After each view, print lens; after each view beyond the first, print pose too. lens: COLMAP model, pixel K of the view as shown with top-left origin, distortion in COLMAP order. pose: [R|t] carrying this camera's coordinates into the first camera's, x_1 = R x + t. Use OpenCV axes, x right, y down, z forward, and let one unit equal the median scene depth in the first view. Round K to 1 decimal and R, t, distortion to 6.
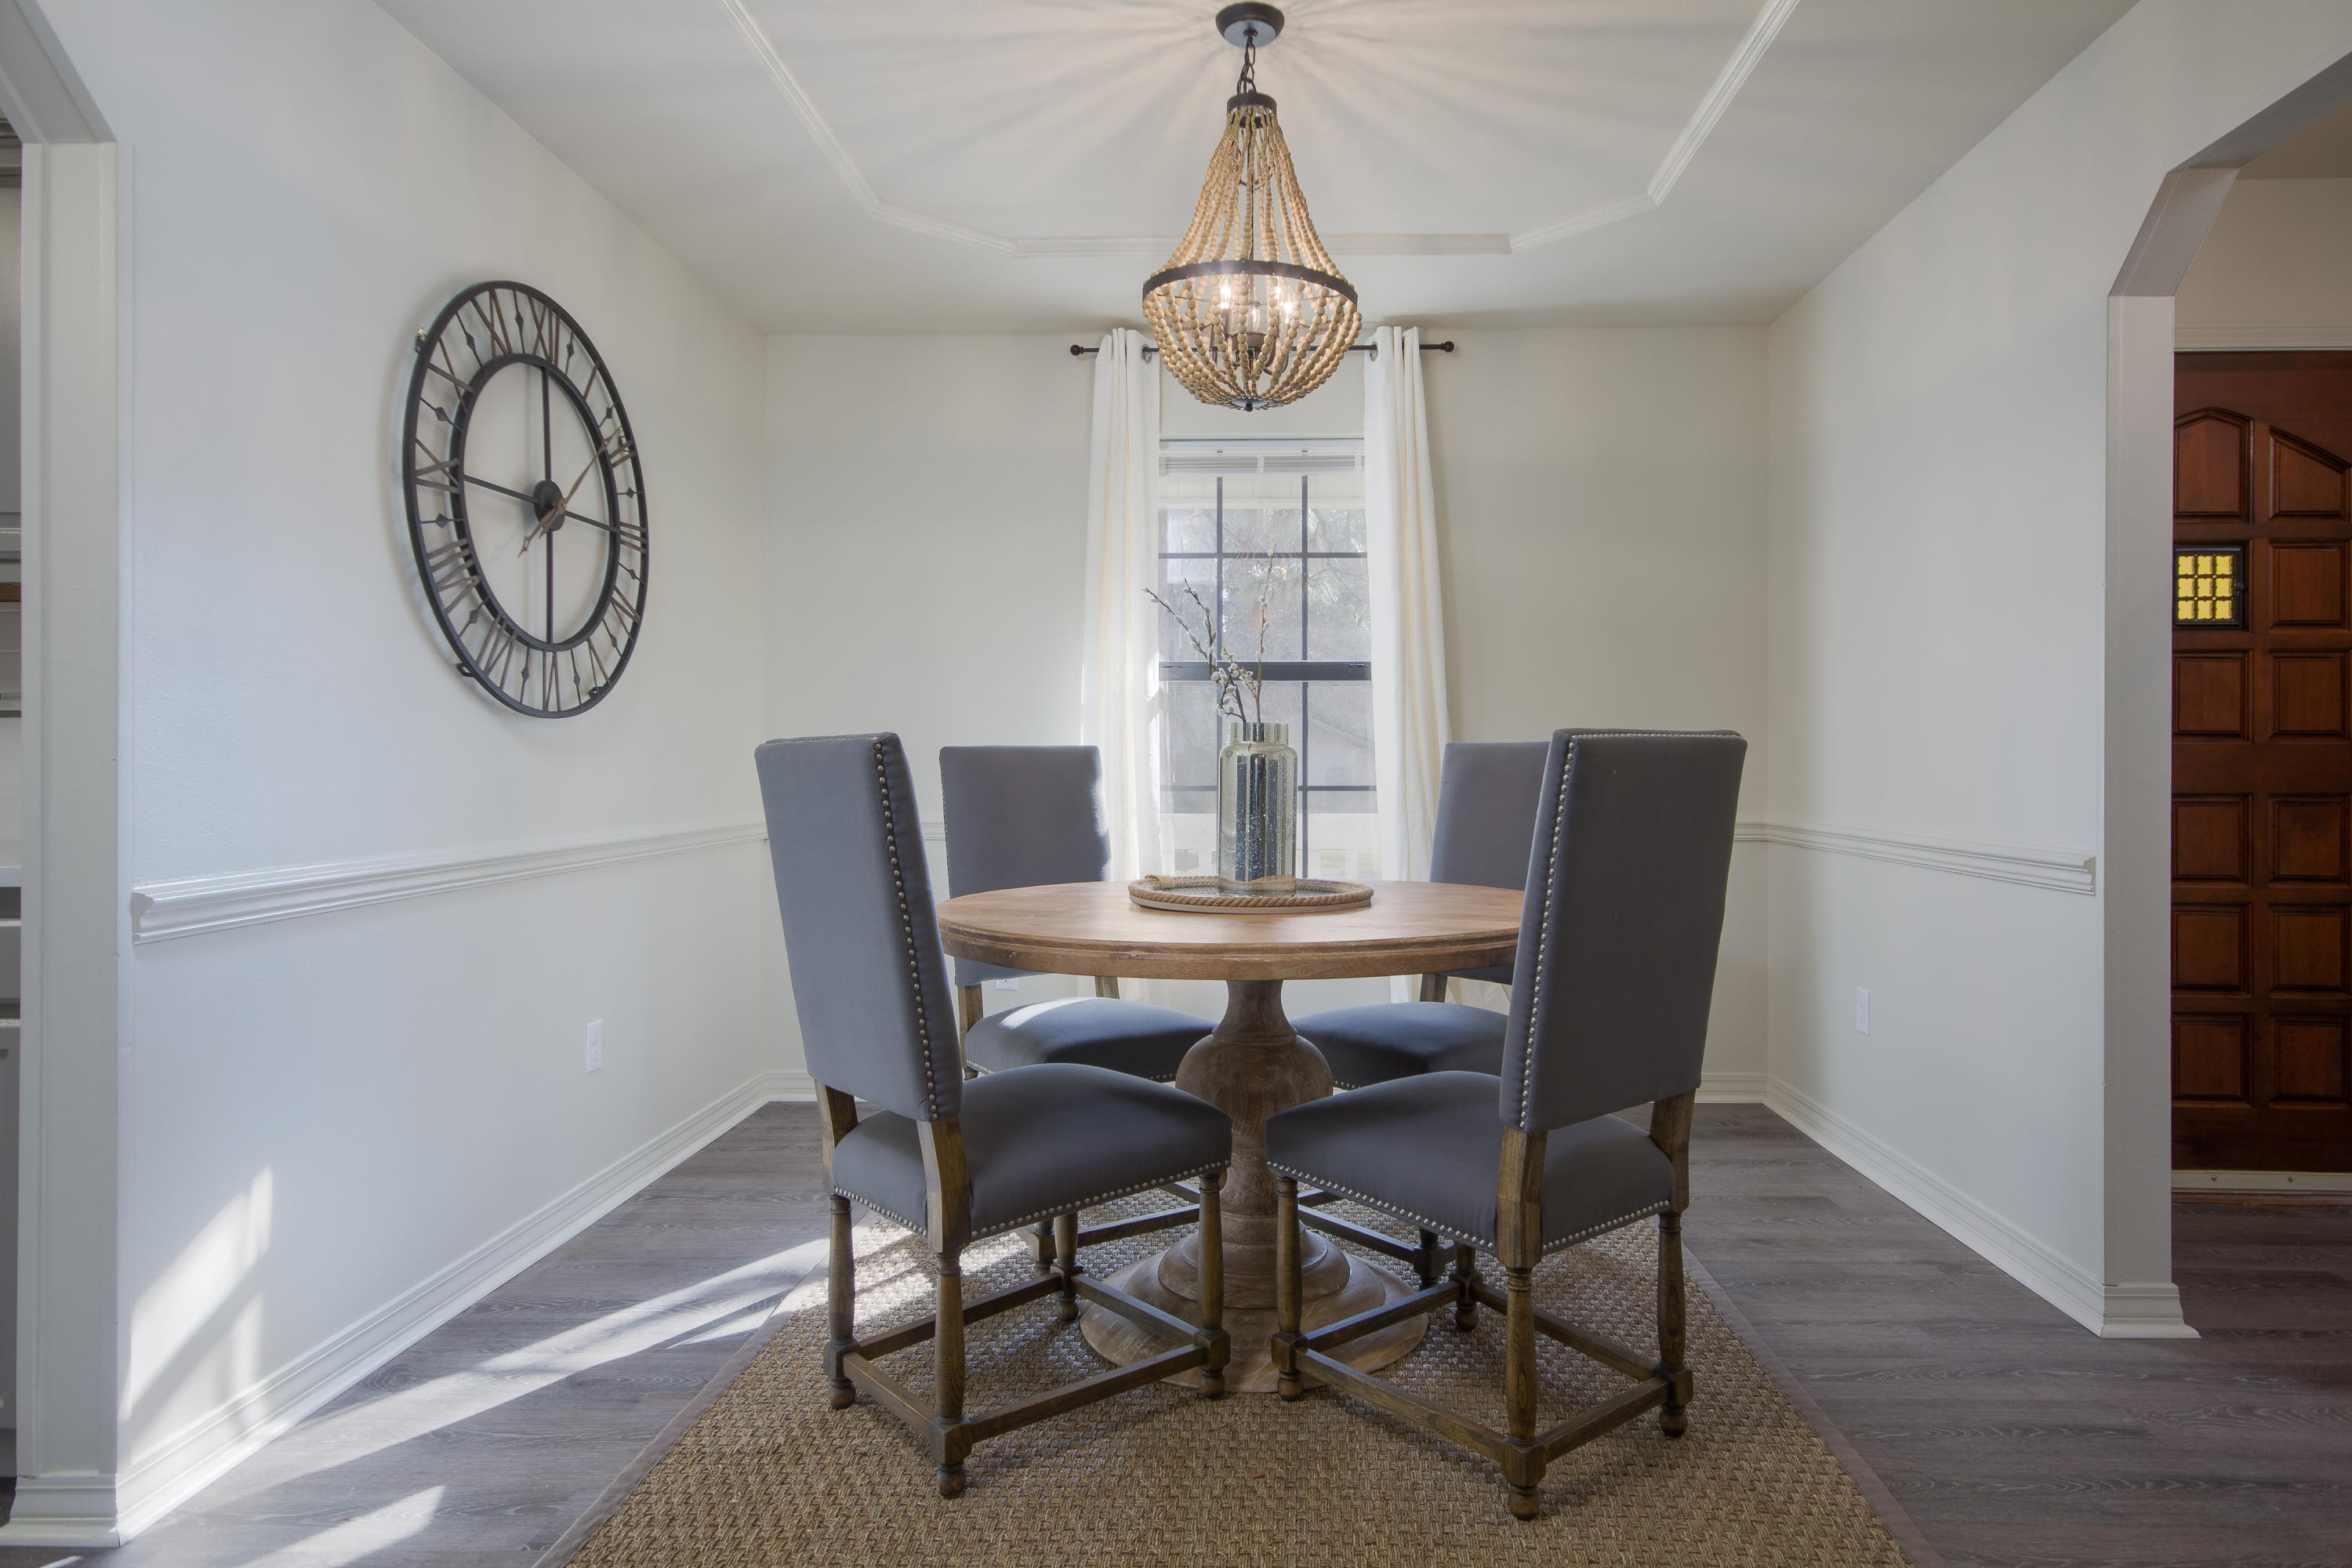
lens RADIAL K [[1303.2, 0, 1214.4], [0, 1303.2, 750.7], [0, 0, 1]] dist [0.003967, 0.000956]
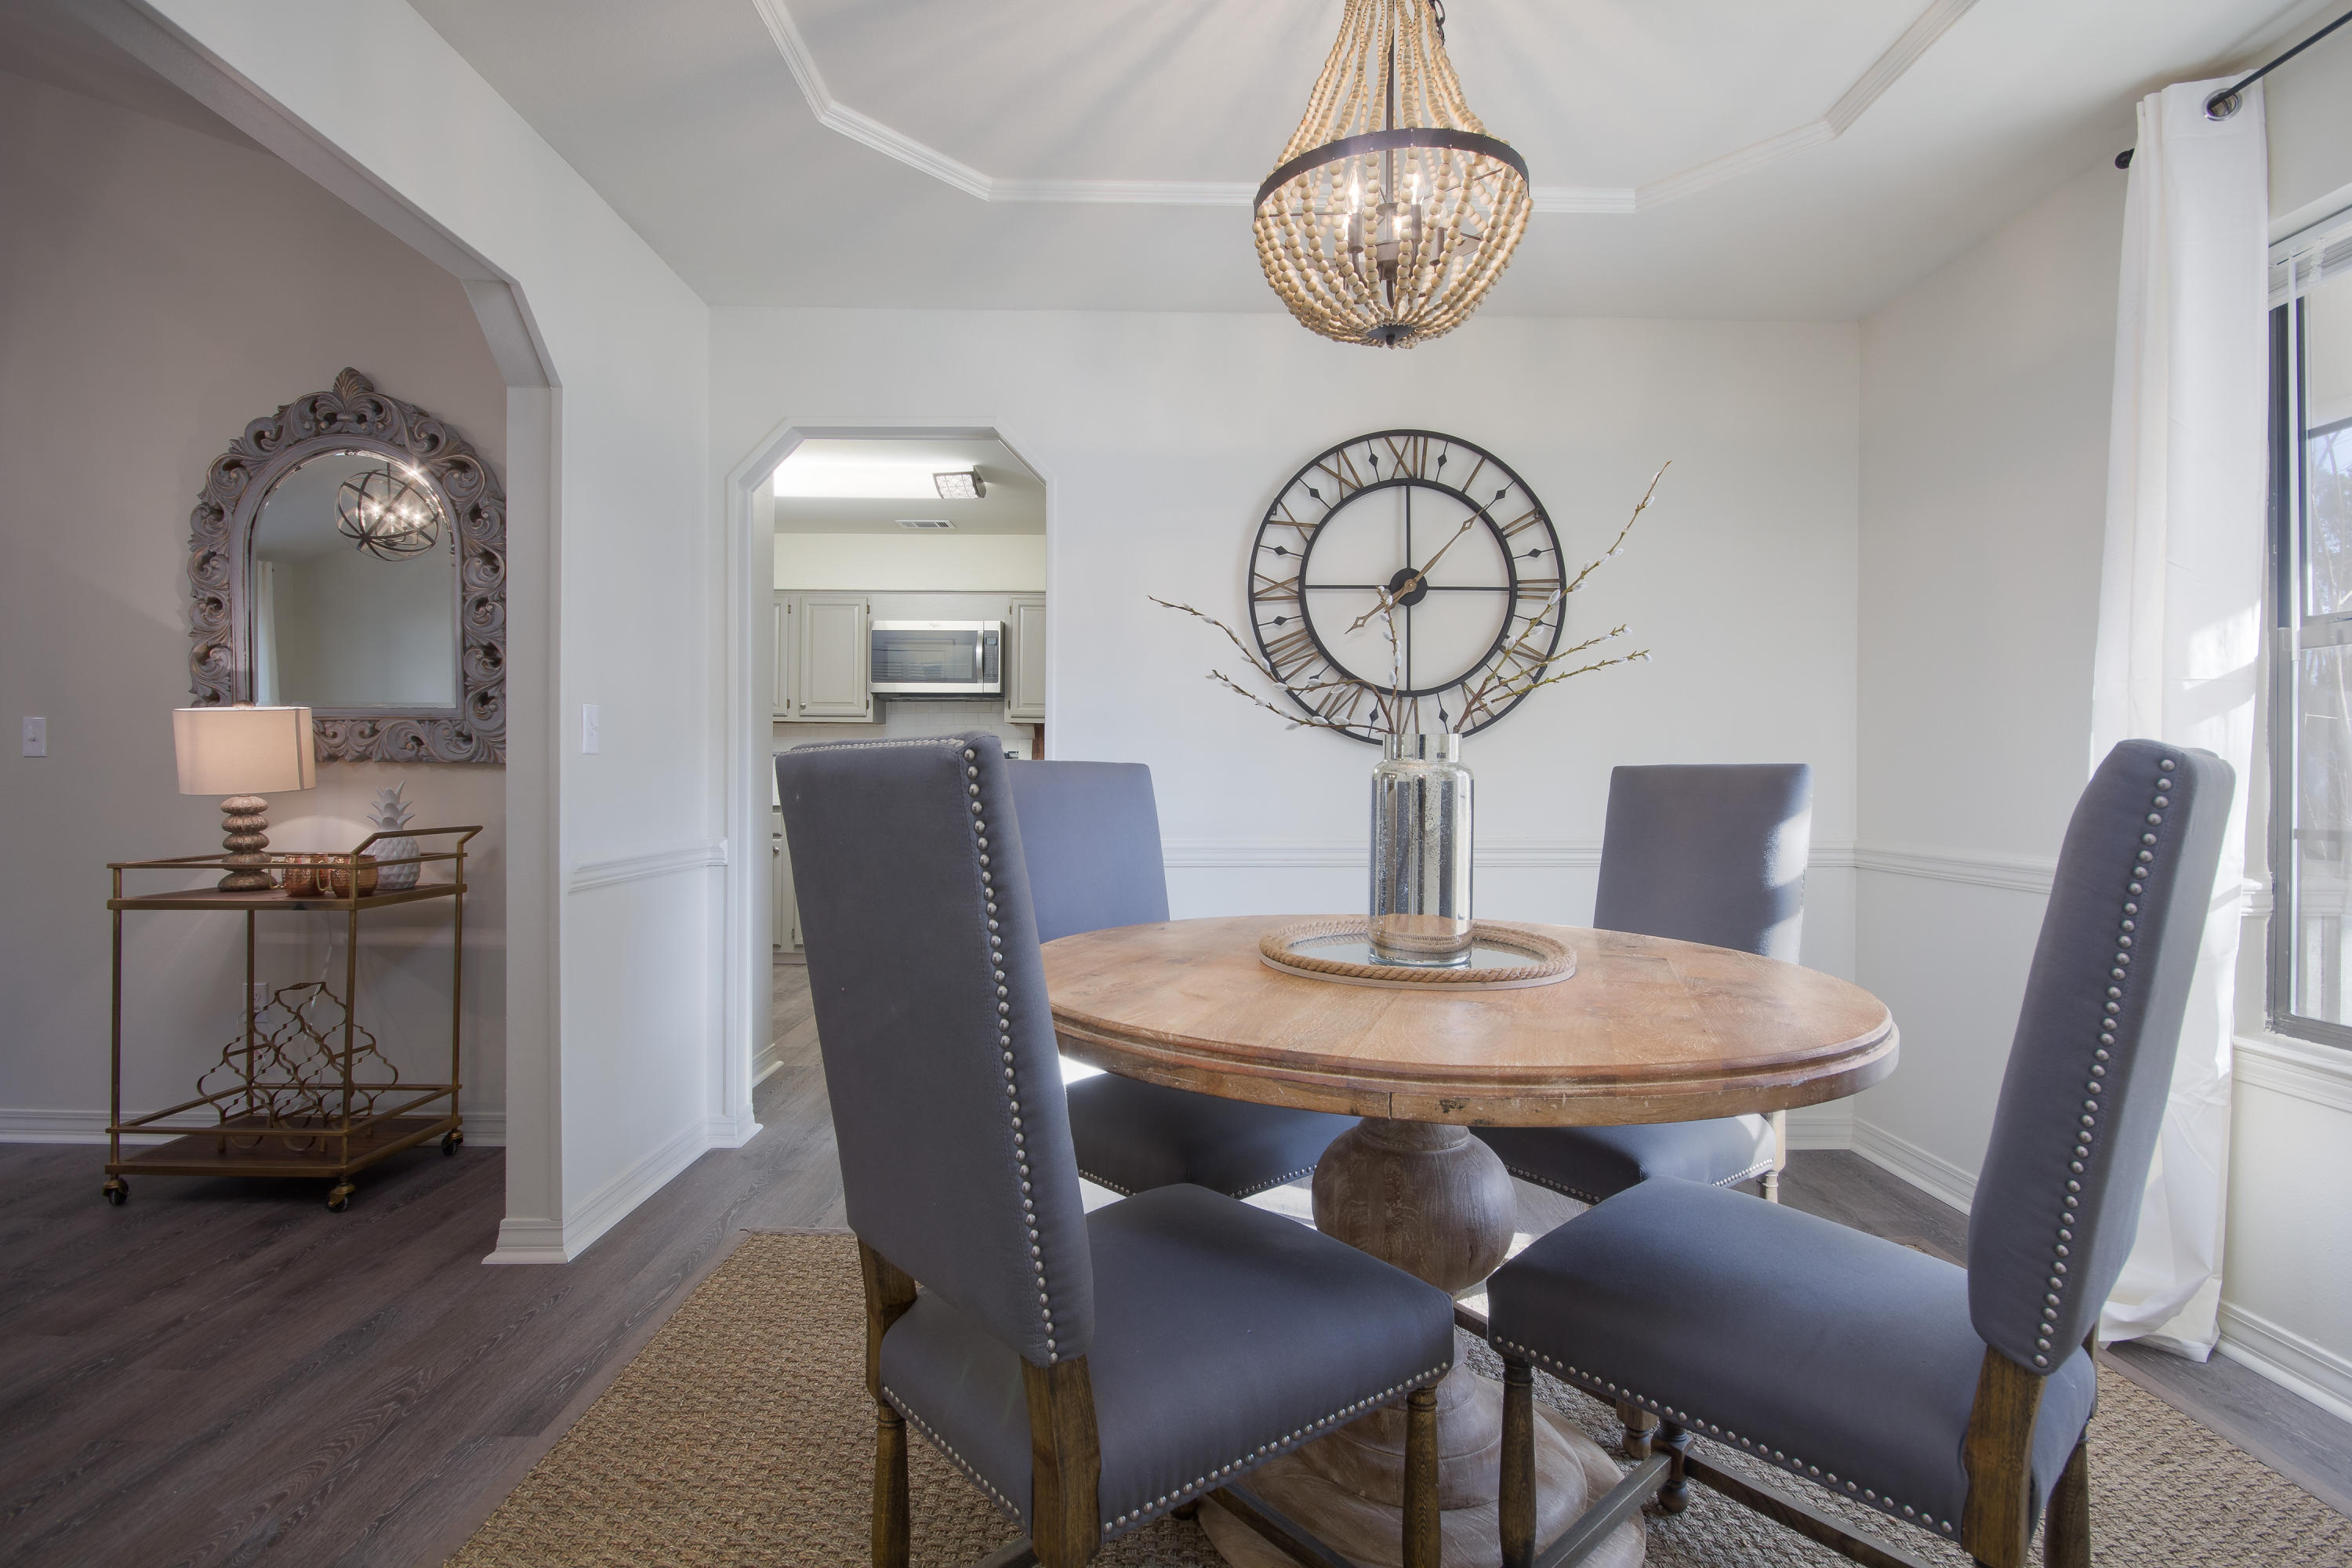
lens RADIAL K [[1108.8, 0, 1180.8], [0, 1108.8, 771.5], [0, 0, 1]] dist [-0.000211, -0.002999]
pose [[0.043265, -0.002038, -0.999062, 0.556007], [-0.002629, 0.999994, -0.002154, 0.002504], [0.999060, 0.002720, 0.043259, 0.657629]]
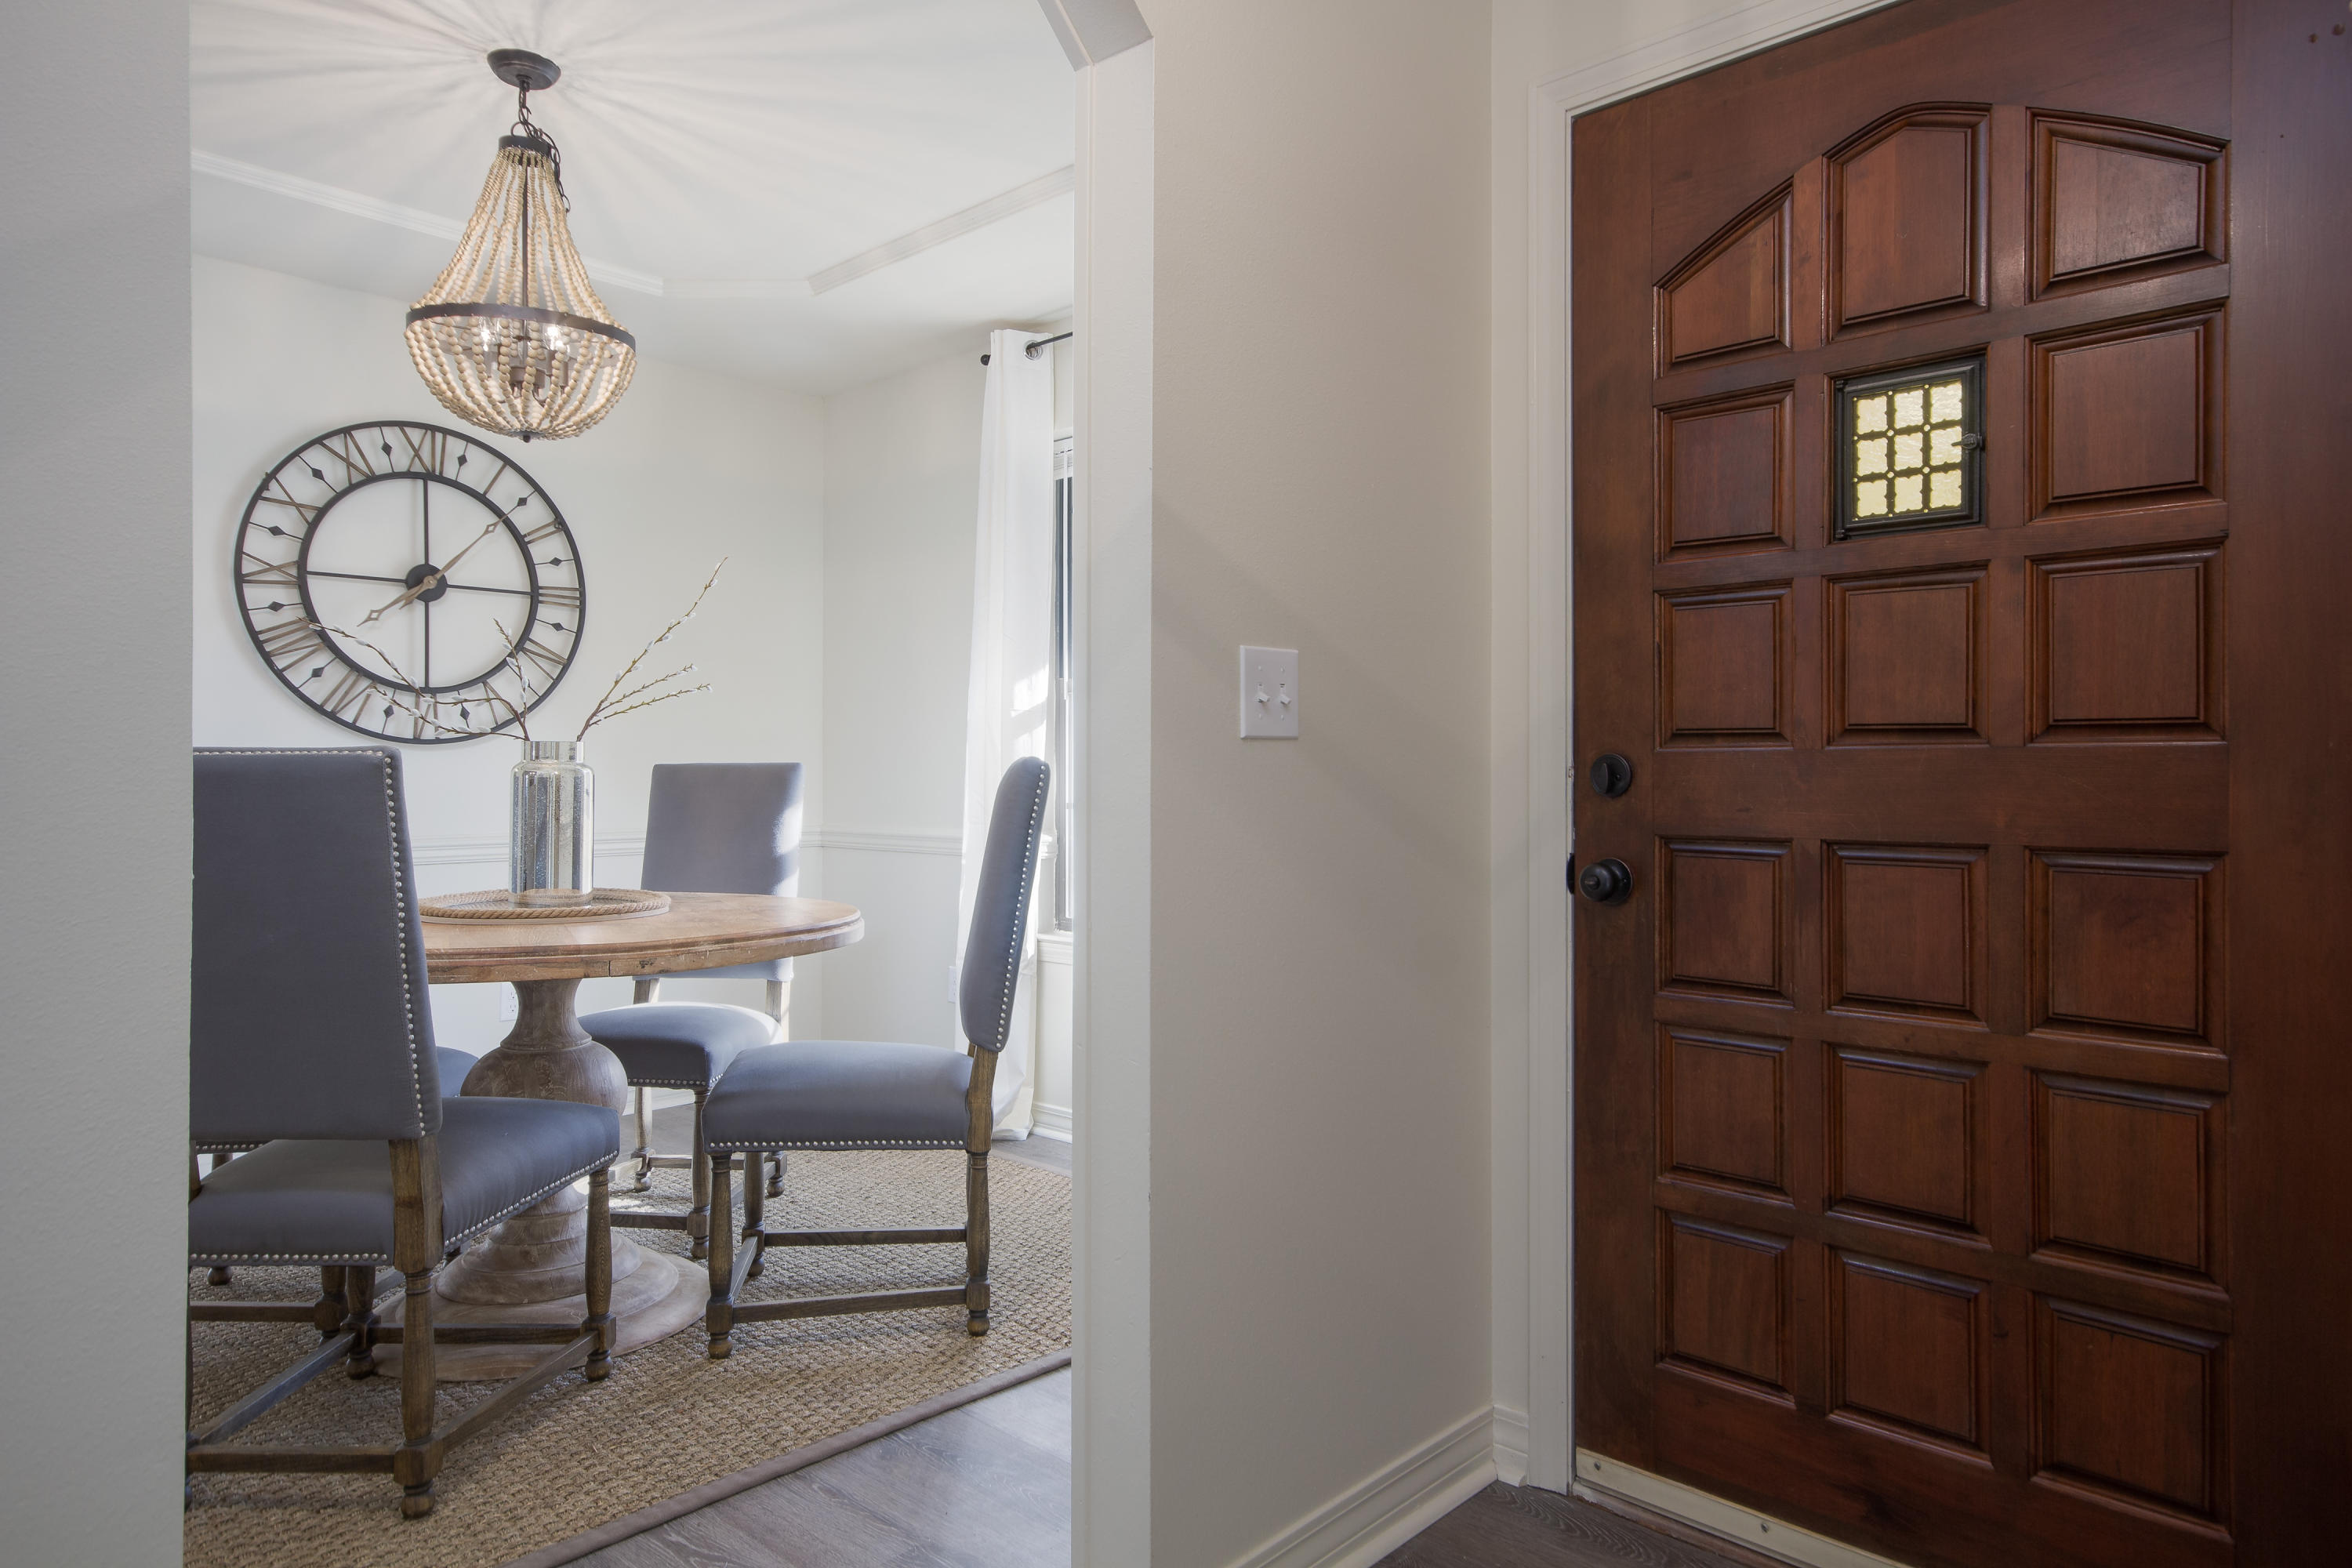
lens RADIAL K [[1409.2, 0, 1189.2], [0, 1409.2, 763.0], [0, 0, 1]] dist [0.009993, 0.001990]
pose [[0.758815, -0.005546, -0.651283, 0.915429], [0.002932, 0.999983, -0.005099, 0.002624], [0.651300, 0.001959, 0.758818, 0.382853]]
